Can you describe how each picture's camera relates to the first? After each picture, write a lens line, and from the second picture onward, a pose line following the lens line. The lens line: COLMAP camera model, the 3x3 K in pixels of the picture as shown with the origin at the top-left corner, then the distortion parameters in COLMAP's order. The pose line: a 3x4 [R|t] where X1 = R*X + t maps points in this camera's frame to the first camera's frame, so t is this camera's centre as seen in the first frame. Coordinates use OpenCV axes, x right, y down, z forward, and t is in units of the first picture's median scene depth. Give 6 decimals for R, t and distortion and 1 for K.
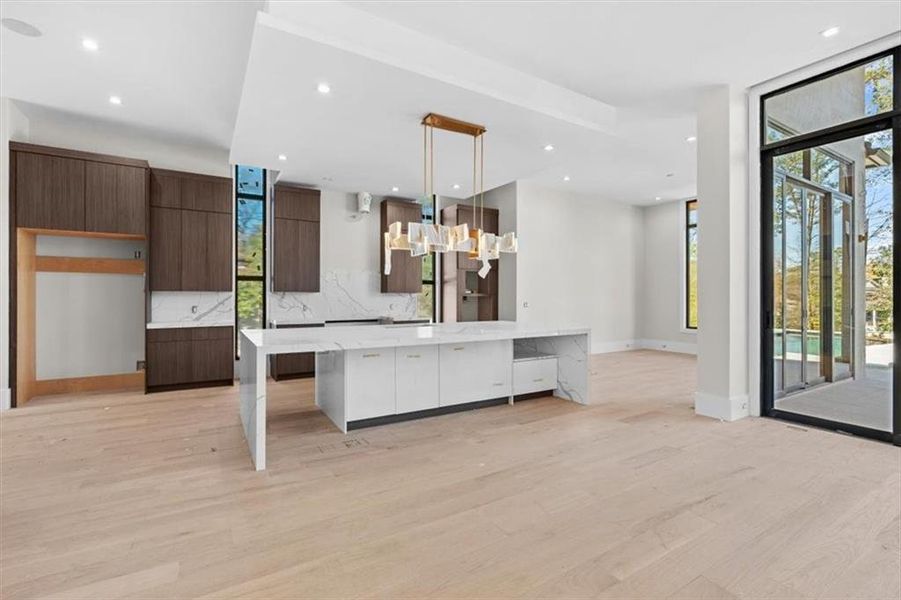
lens RADIAL K [[407.5, 0, 456.7], [0, 407.5, 292.4], [0, 0, 1]] dist [-0.010648, 0.002488]
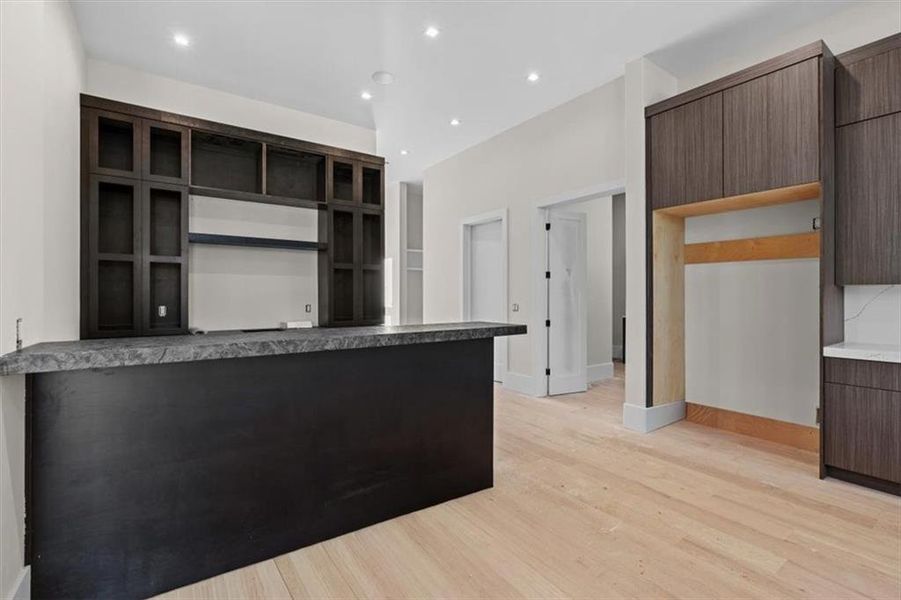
lens RADIAL K [[407.5, 0, 451.9], [0, 407.5, 296.4], [0, 0, 1]] dist [-0.010648, 0.002488]
pose [[0.072061, 0.000068, -0.997400, -0.275371], [0.006090, 0.999981, 0.000508, 0.007855], [0.997382, -0.006111, 0.072059, 0.483165]]
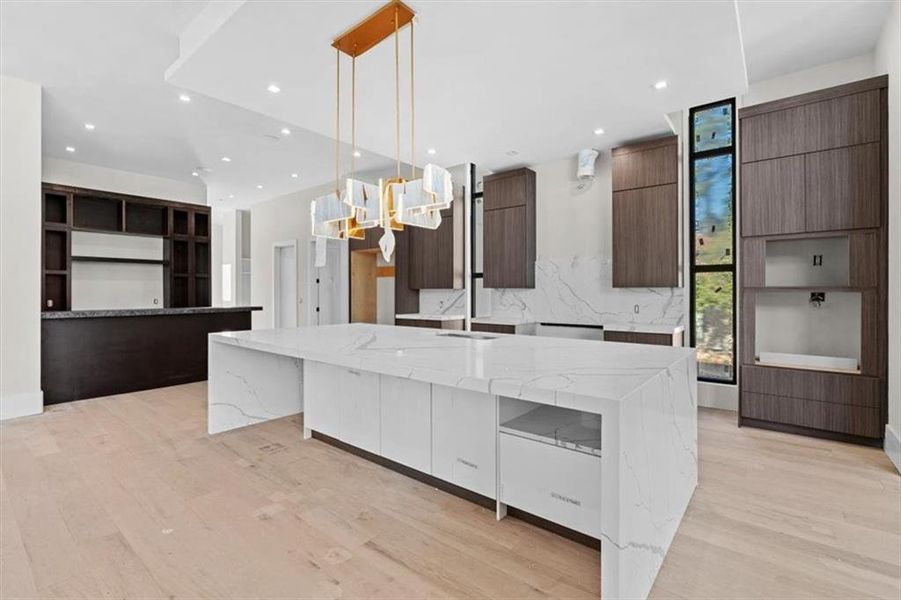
lens RADIAL K [[407.5, 0, 451.4], [0, 407.5, 296.6], [0, 0, 1]] dist [-0.010648, 0.002488]
pose [[0.335335, 0.006353, -0.942077, 0.529433], [0.007714, 0.999925, 0.009489, 0.009994], [0.942067, -0.010449, 0.335261, 0.742166]]
